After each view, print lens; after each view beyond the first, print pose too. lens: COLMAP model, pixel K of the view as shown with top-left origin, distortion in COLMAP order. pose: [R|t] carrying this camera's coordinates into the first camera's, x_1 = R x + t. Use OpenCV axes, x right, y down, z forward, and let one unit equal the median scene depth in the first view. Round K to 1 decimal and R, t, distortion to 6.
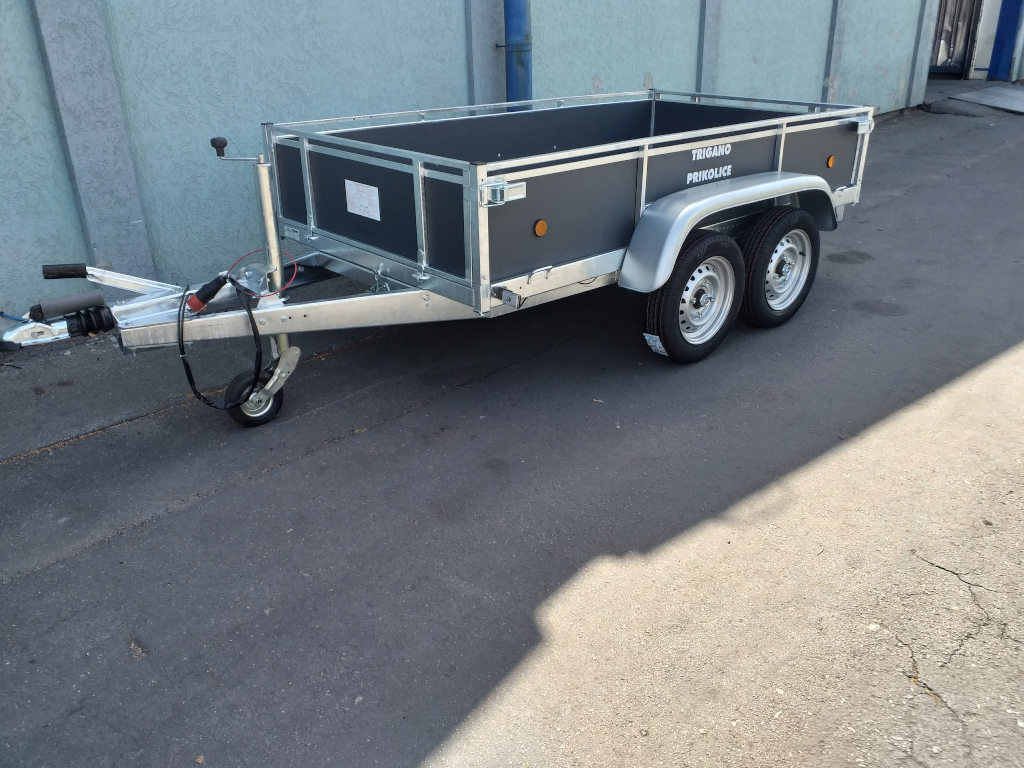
lens RADIAL K [[848.1, 0, 512.0], [0, 848.1, 384.0], [0, 0, 1]] dist [0.093987, -0.002206]
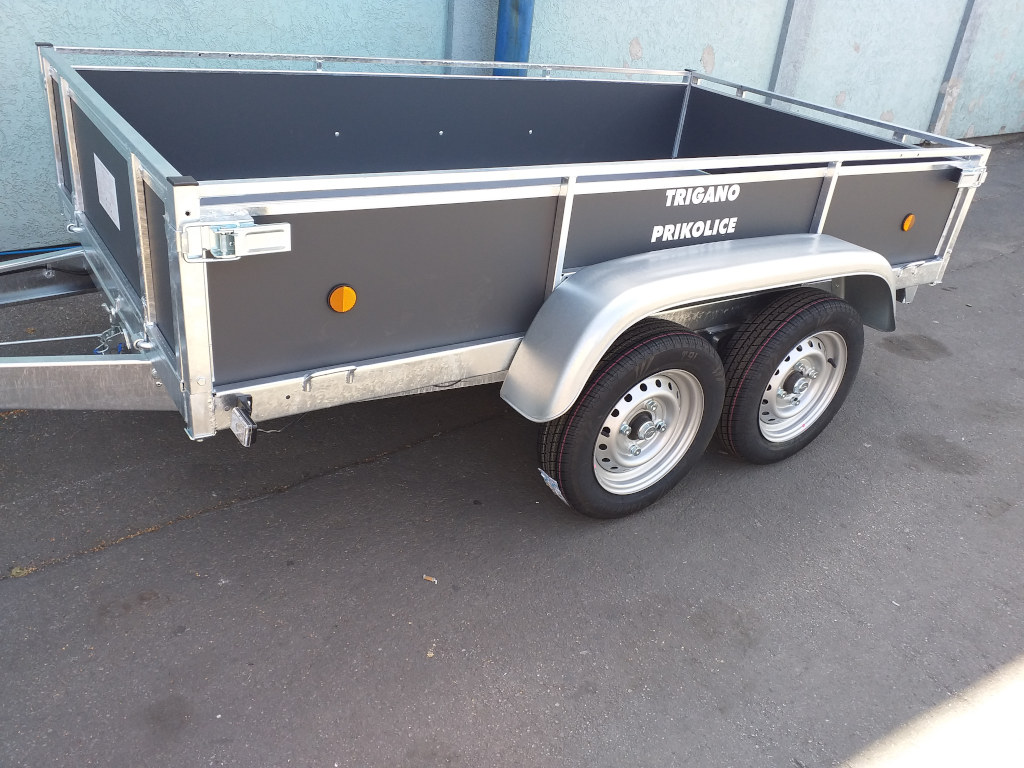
lens RADIAL K [[810.0, 0, 512.0], [0, 810.0, 384.0], [0, 0, 1]] dist [0.103722, -0.084924]
pose [[0.982146, 0.171980, -0.076231, 0.160816], [-0.165966, 0.982940, 0.079279, -0.155907], [0.088565, -0.065211, 0.993933, 0.383190]]
